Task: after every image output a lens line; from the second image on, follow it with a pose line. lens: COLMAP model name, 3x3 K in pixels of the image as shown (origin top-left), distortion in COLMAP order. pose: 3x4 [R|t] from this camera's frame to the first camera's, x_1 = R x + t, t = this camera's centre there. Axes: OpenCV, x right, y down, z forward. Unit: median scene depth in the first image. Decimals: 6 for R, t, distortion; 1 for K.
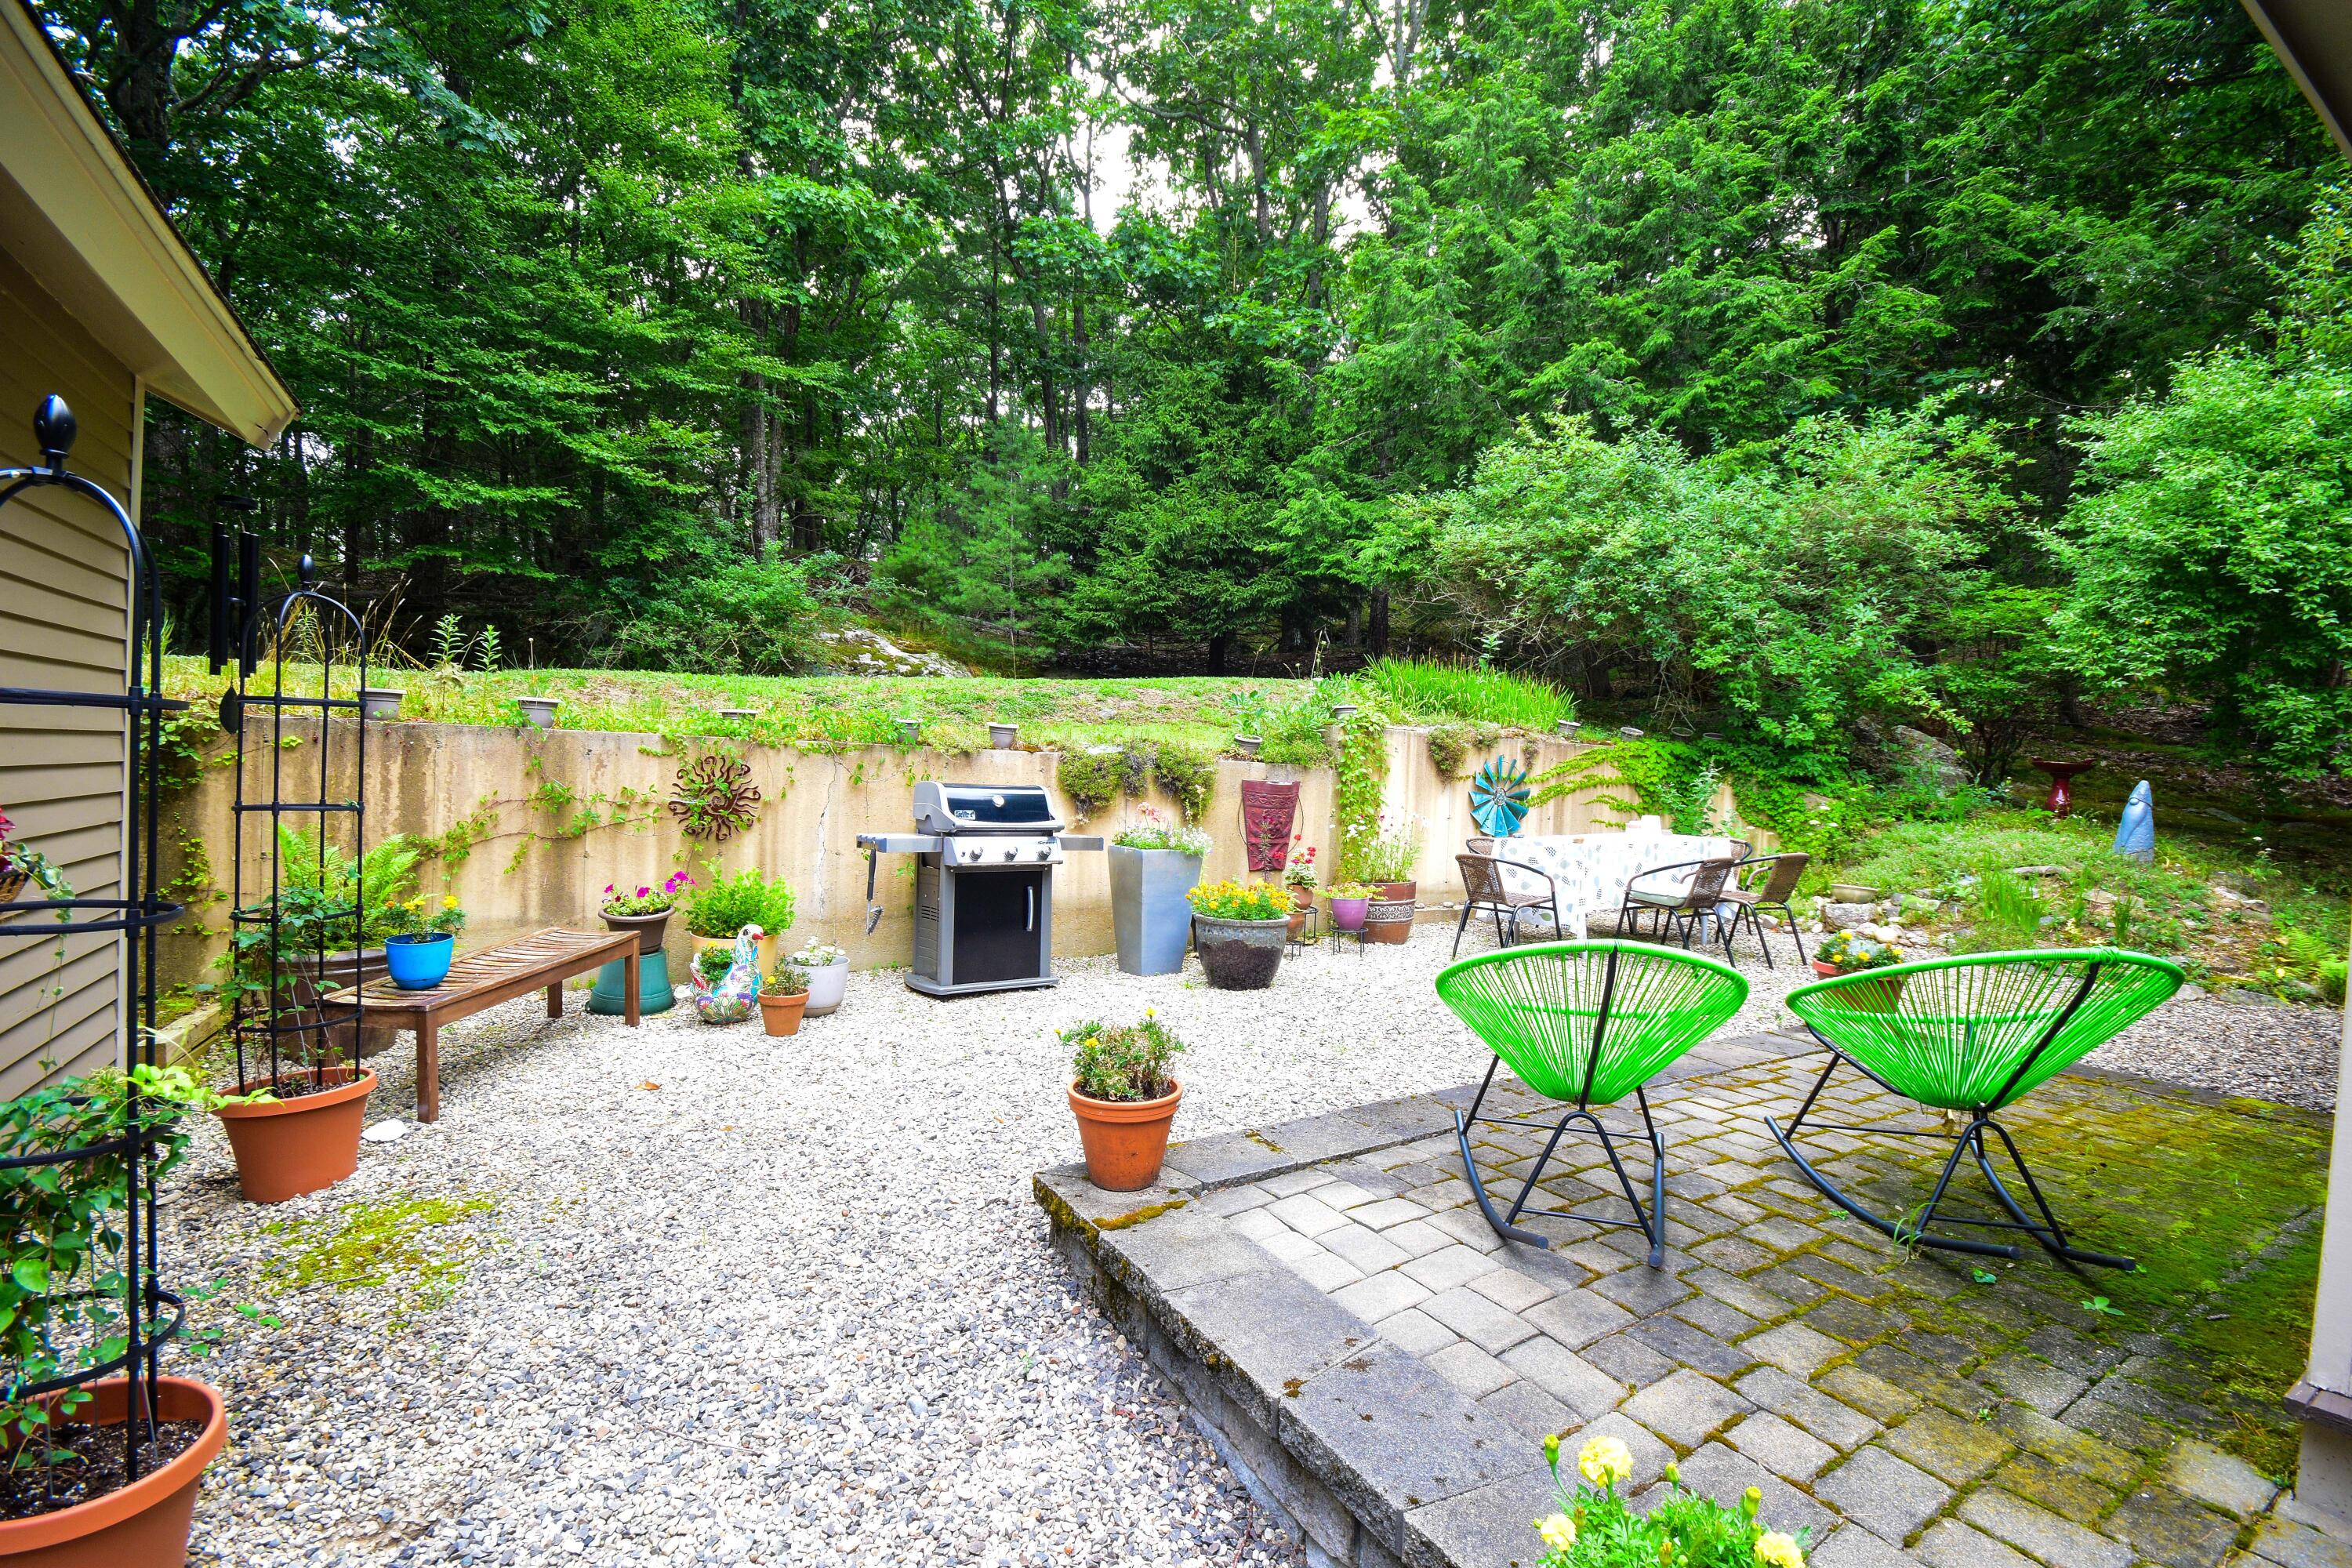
lens RADIAL K [[1031.6, 0, 1176.0], [0, 1031.6, 784.0], [0, 0, 1]] dist [0.059865, -0.034665]
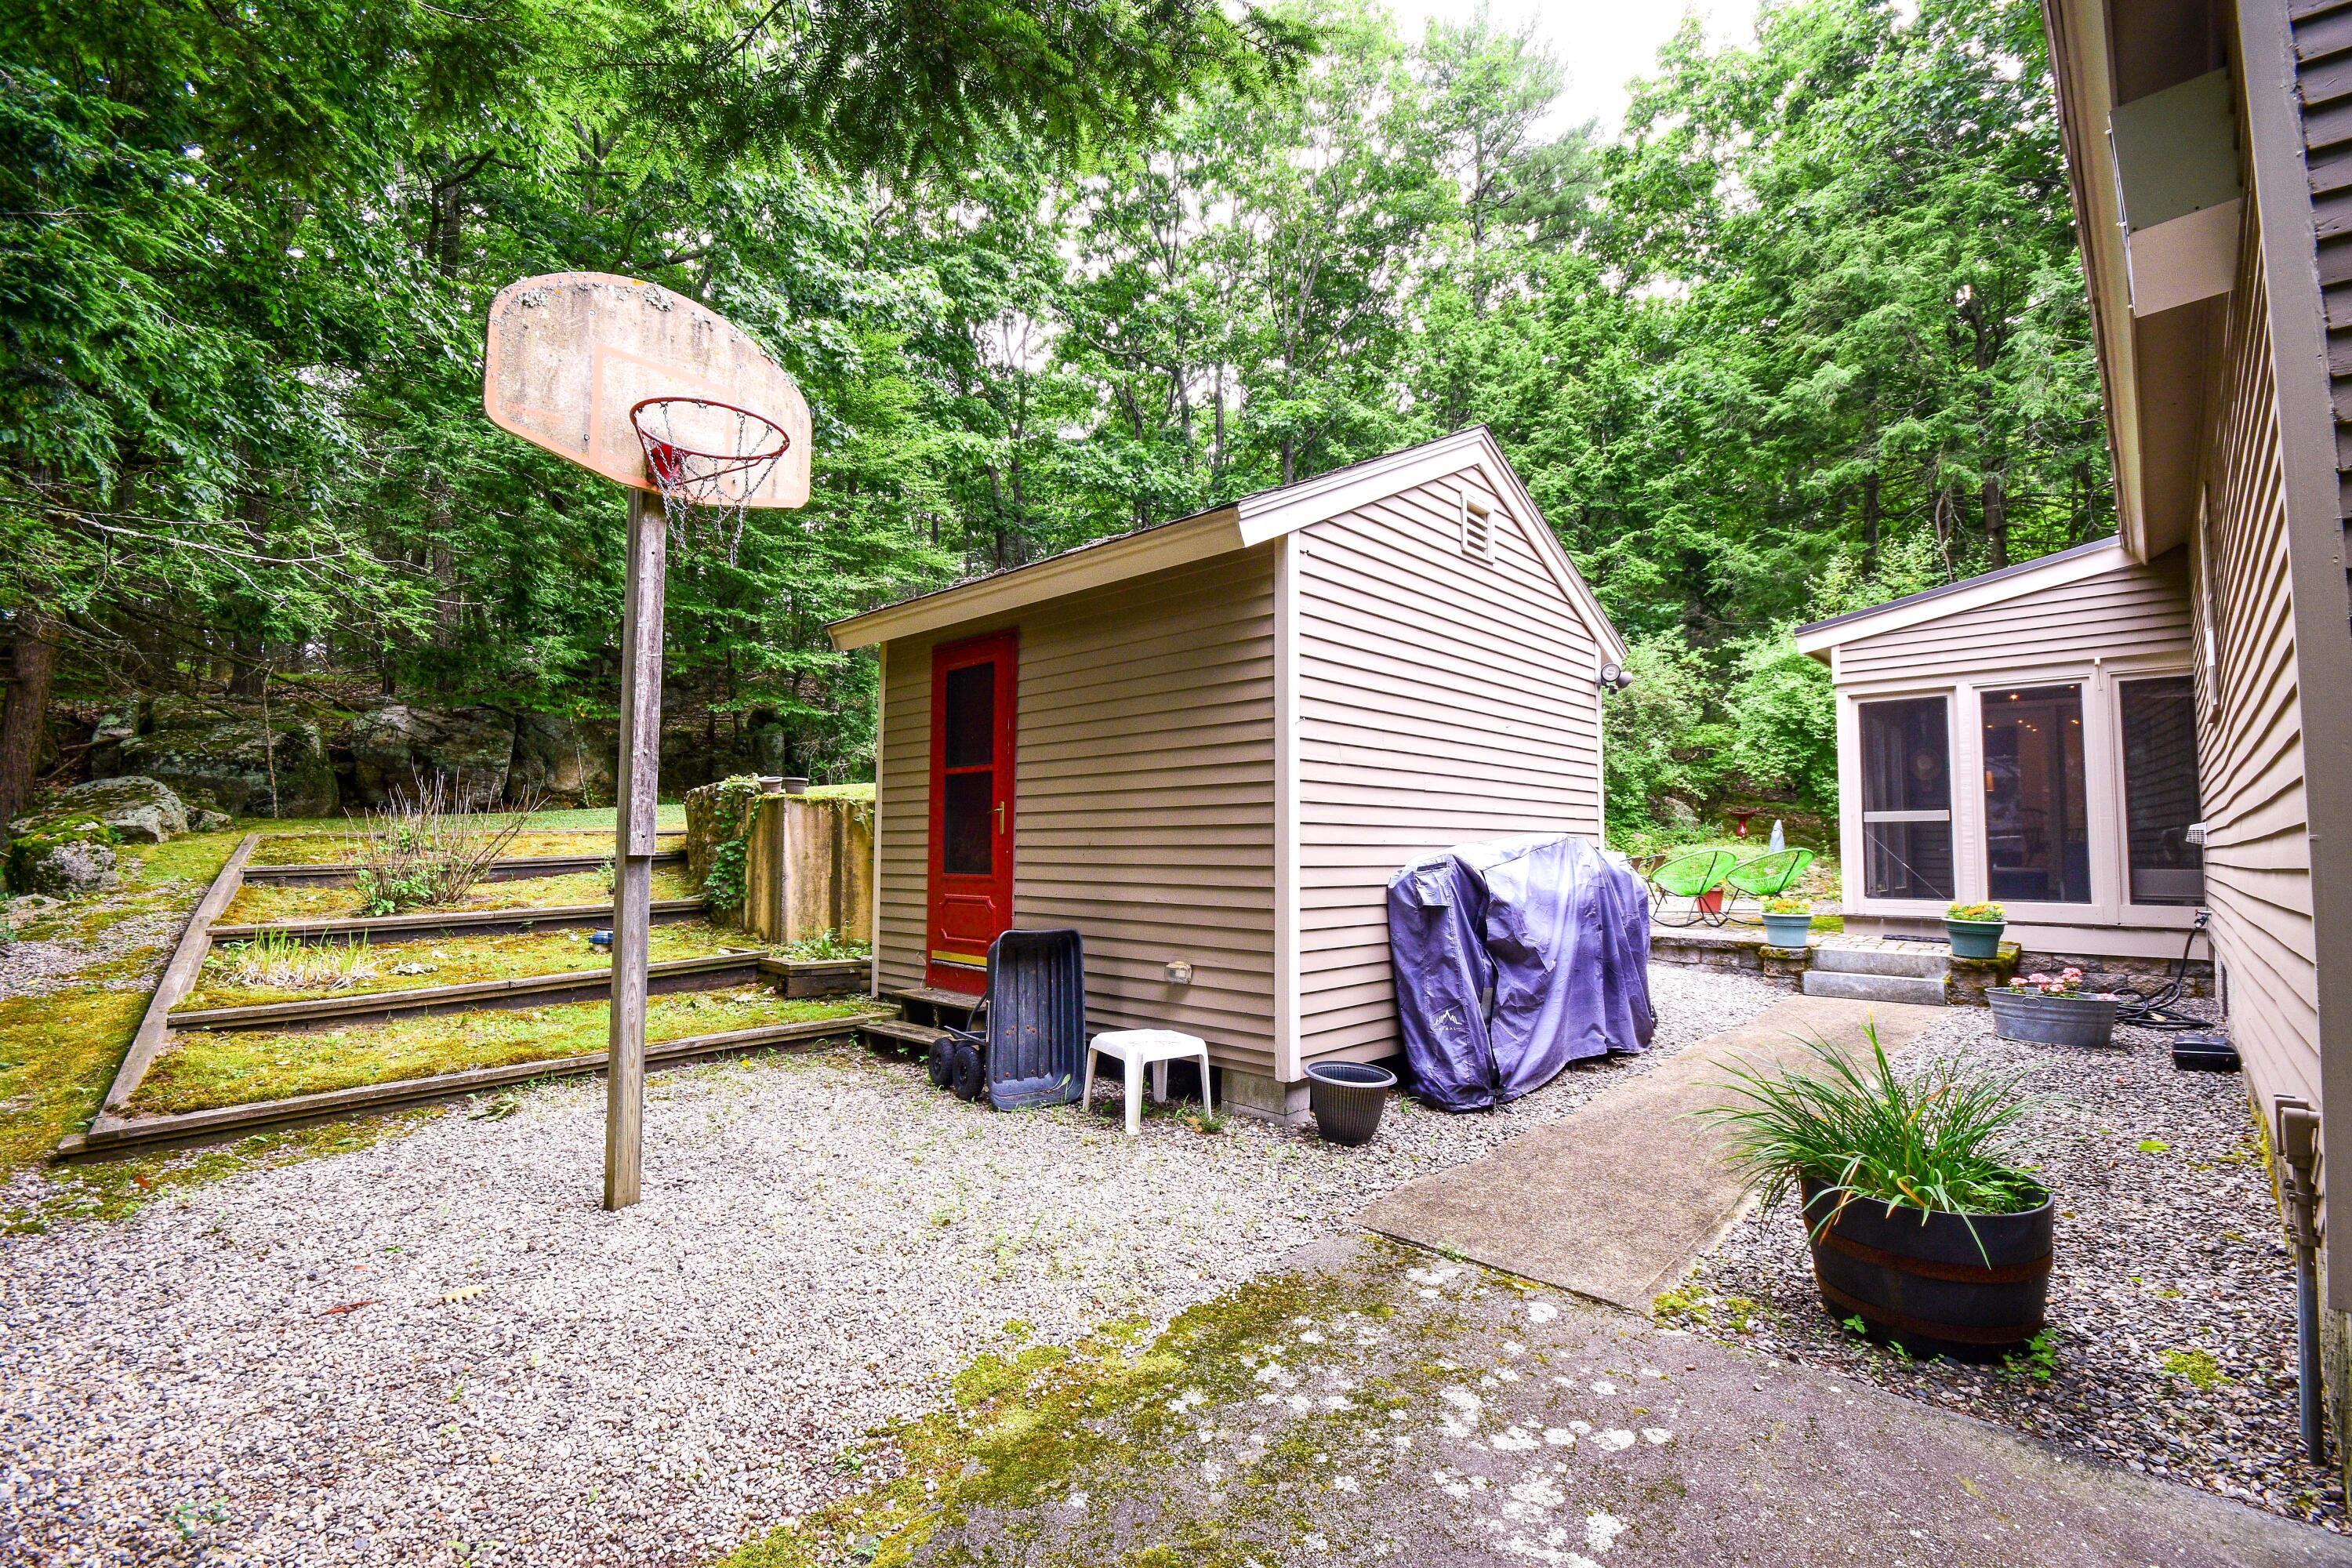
lens RADIAL K [[1031.6, 0, 1176.0], [0, 1031.6, 784.0], [0, 0, 1]] dist [0.059865, -0.034665]
pose [[0.969020, -0.020790, 0.246105, -0.722592], [0.038141, 0.997094, -0.065946, 0.015139], [-0.244019, 0.073290, 0.966997, -0.698618]]
